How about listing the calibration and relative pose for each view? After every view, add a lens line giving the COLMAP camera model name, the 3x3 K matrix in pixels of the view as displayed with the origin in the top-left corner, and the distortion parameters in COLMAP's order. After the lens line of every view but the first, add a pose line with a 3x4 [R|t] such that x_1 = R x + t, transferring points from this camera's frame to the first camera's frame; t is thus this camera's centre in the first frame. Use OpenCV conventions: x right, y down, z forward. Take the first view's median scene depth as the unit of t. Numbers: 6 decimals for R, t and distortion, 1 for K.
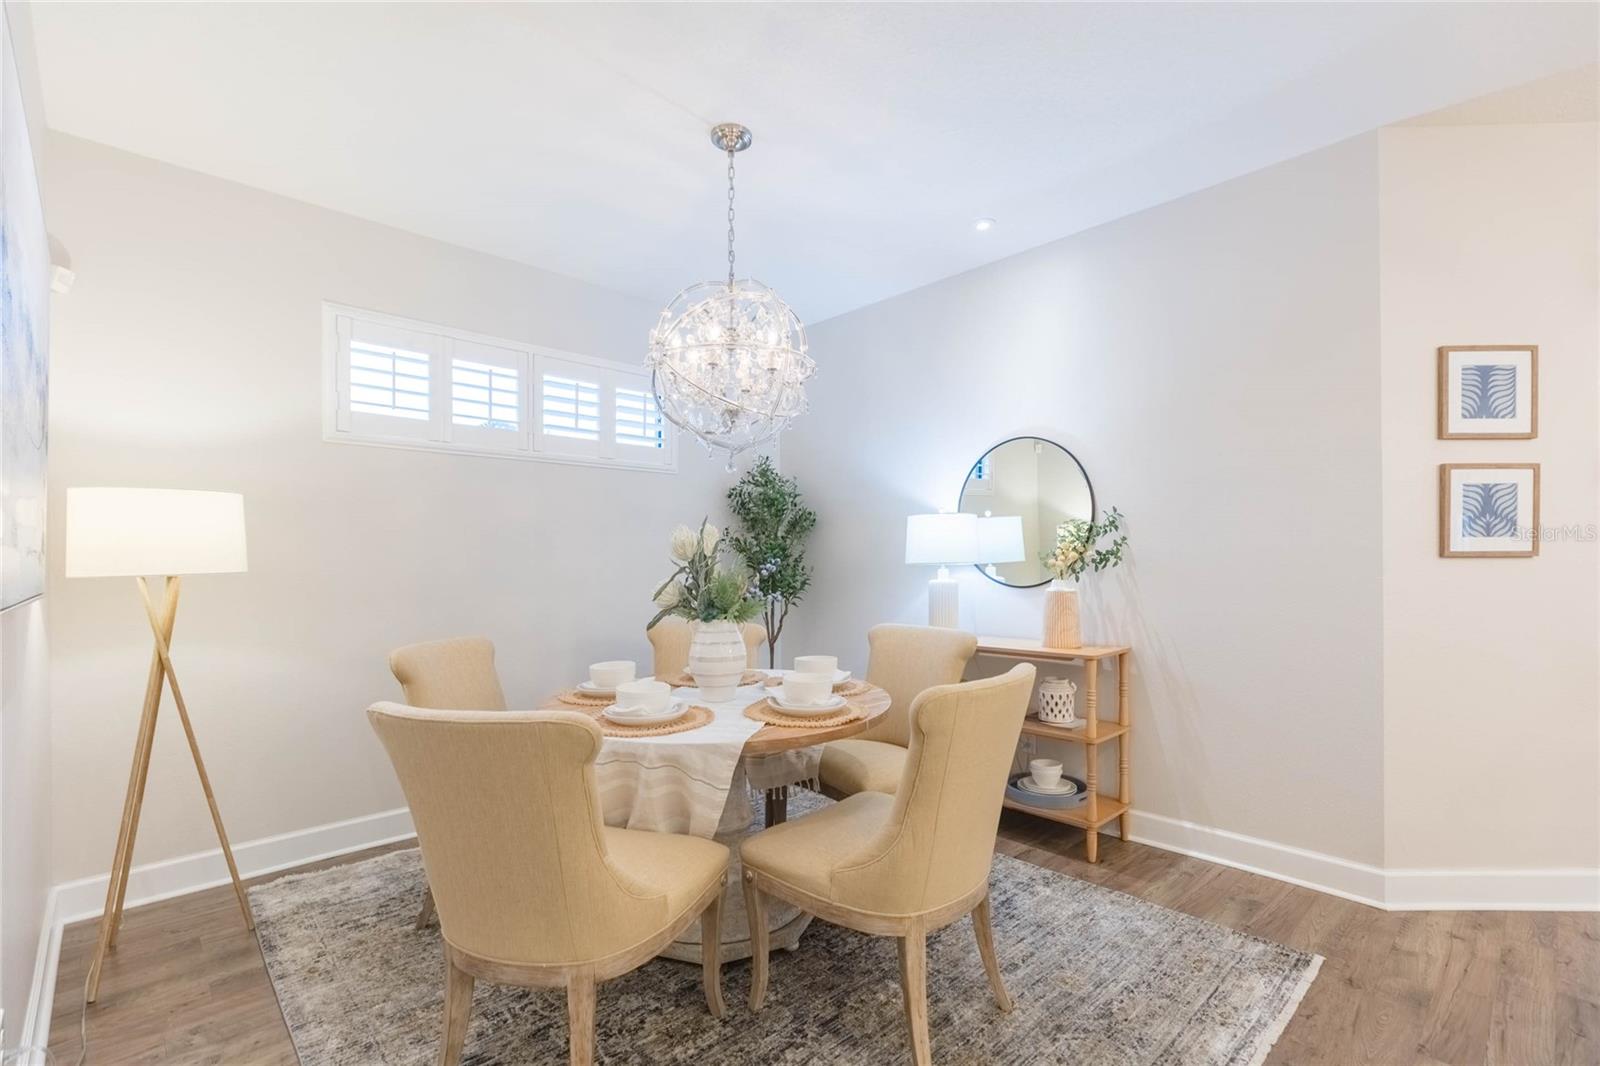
lens RADIAL K [[726.6, 0, 808.0], [0, 726.6, 546.3], [0, 0, 1]] dist [0.003142, -0.000472]
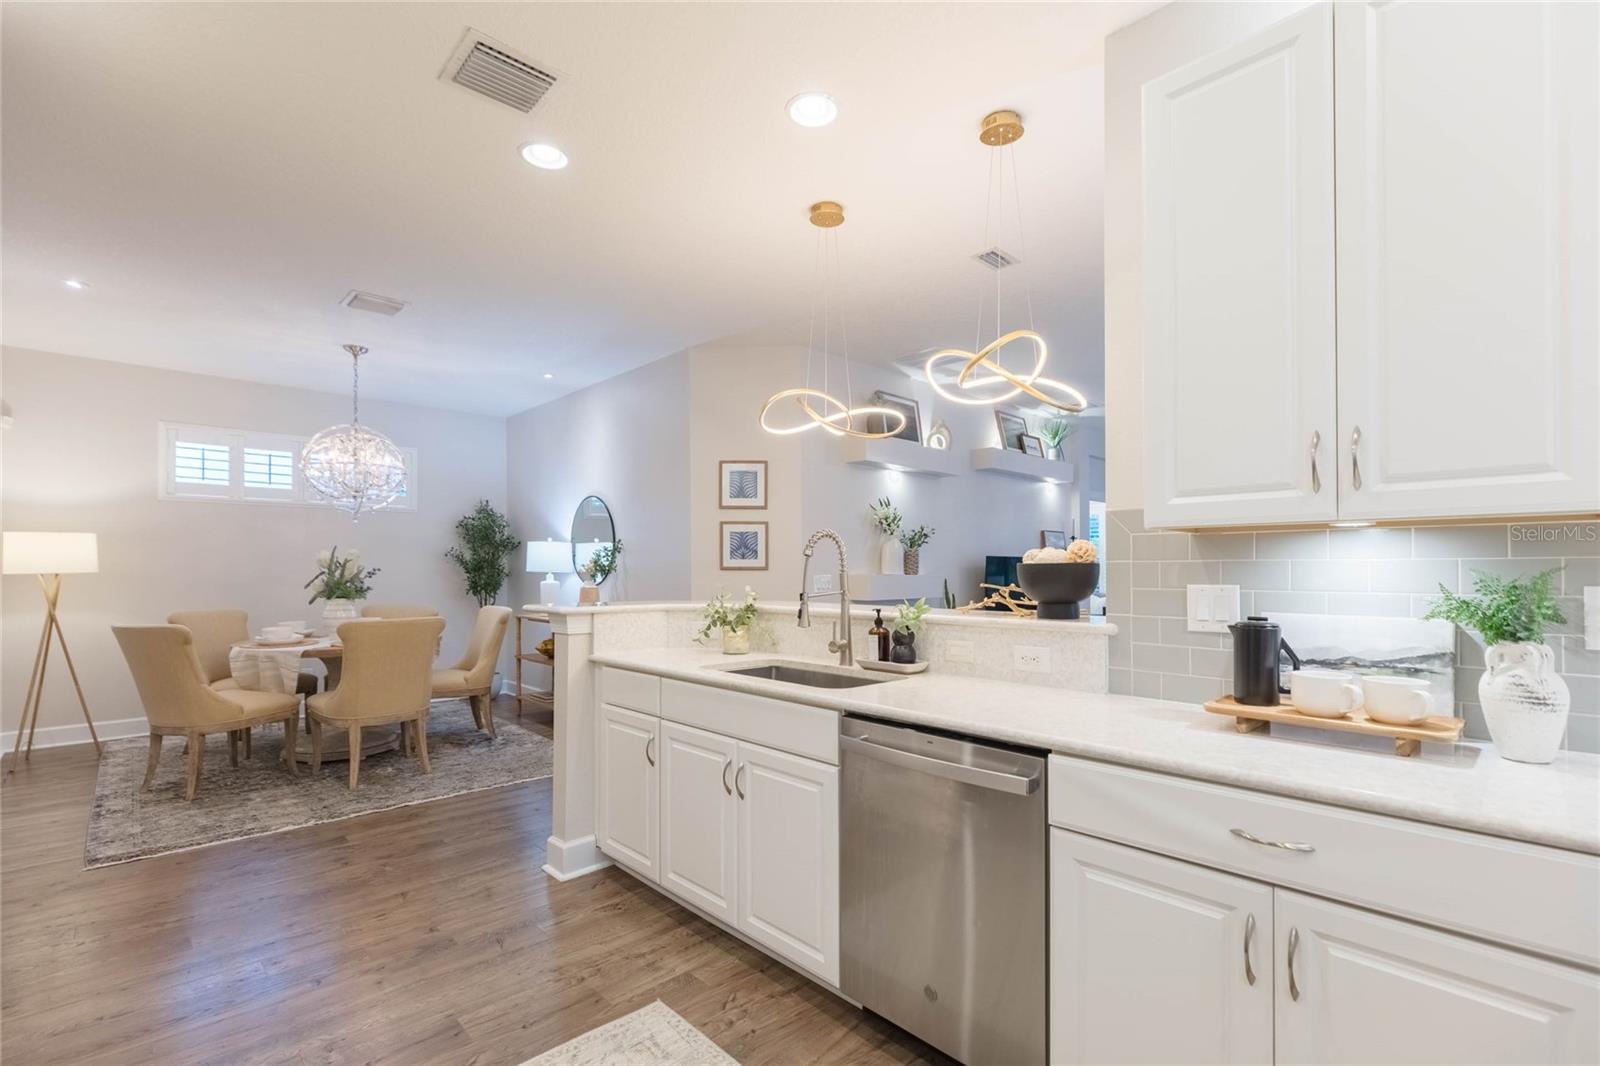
lens RADIAL K [[726.6, 0, 787.8], [0, 726.6, 544.9], [0, 0, 1]] dist [0.003142, -0.000472]
pose [[0.999967, 0.007706, -0.002459, 1.056839], [-0.007753, 0.999783, -0.019323, -0.014746], [0.002309, 0.019341, 0.999810, -0.925629]]
